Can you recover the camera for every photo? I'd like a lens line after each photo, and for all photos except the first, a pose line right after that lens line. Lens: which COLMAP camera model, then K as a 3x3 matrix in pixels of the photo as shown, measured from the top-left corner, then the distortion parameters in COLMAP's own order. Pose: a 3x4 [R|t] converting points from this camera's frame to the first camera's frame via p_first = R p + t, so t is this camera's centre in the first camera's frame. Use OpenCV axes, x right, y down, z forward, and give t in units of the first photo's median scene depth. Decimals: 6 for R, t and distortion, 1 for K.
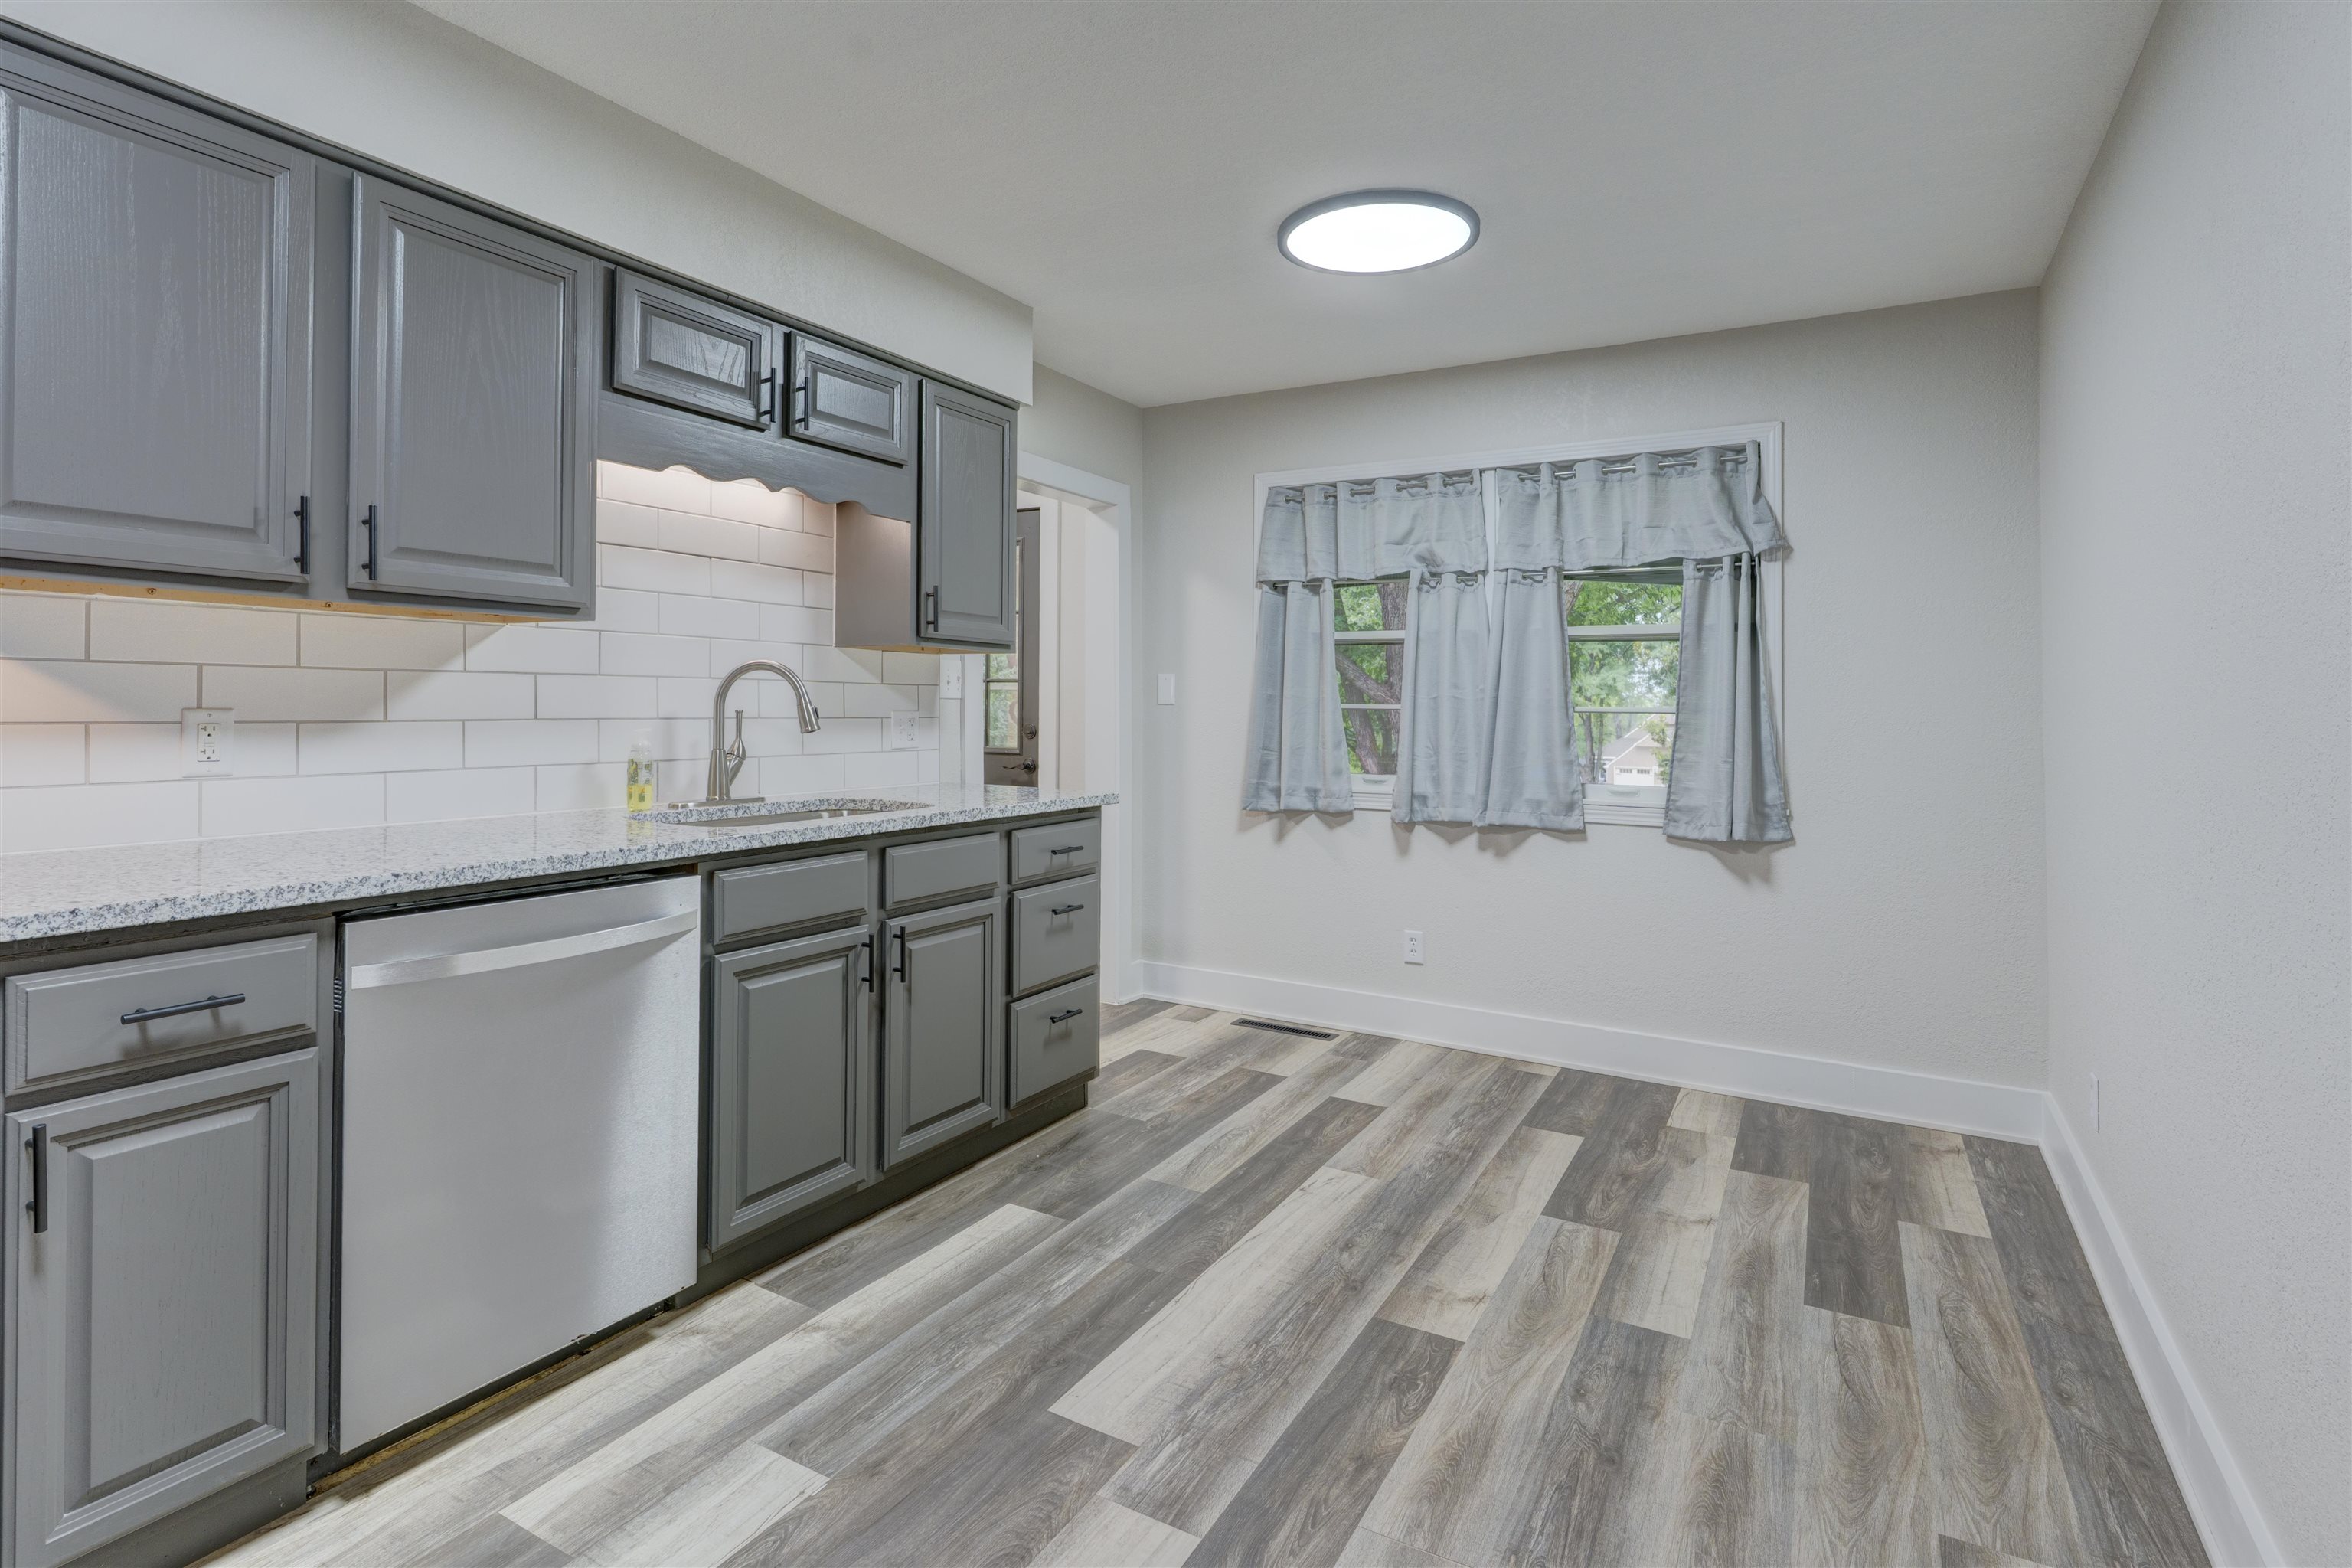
lens RADIAL K [[1134.3, 0, 1169.8], [0, 1134.3, 700.8], [0, 0, 1]] dist [0.000612, 0.000126]
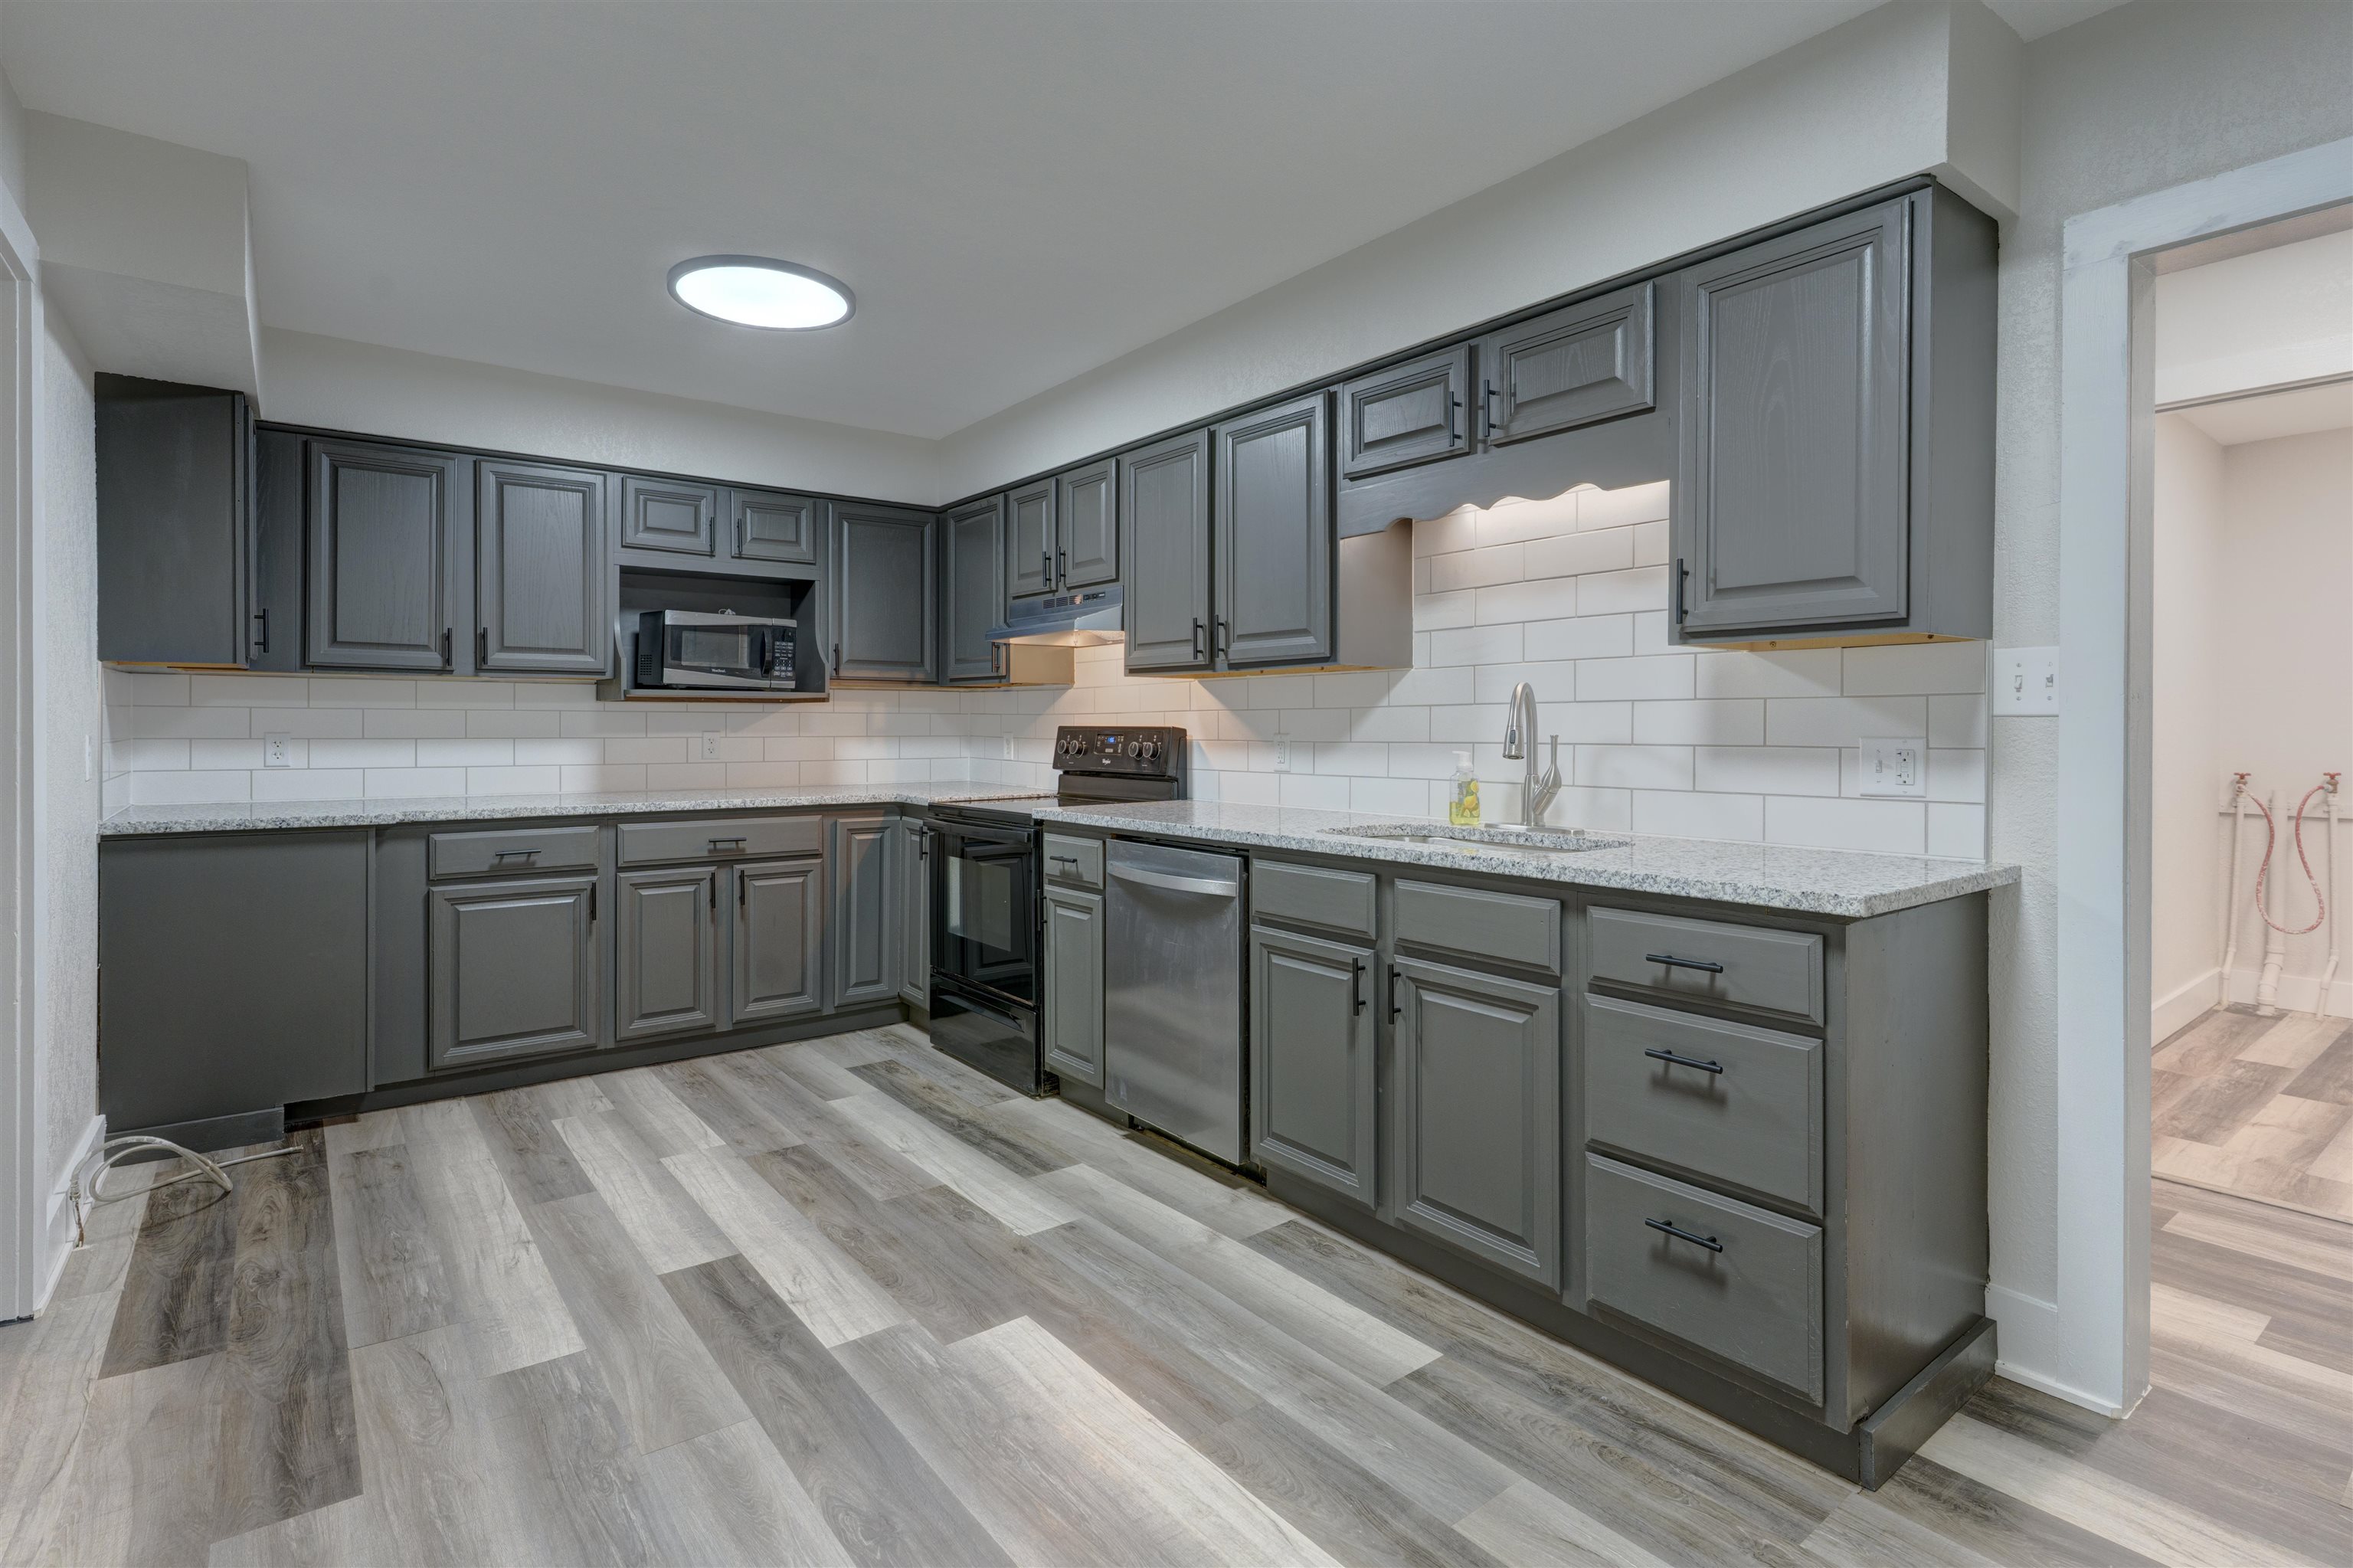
lens RADIAL K [[1169.5, 0, 1172.4], [0, 1169.5, 746.1], [0, 0, 1]] dist [-0.000986, 0.000369]
pose [[-0.378871, 0.000767, -0.925449, 0.756423], [-0.002501, 0.999995, 0.001853, 0.019300], [0.925446, 0.003017, -0.378867, 1.252399]]
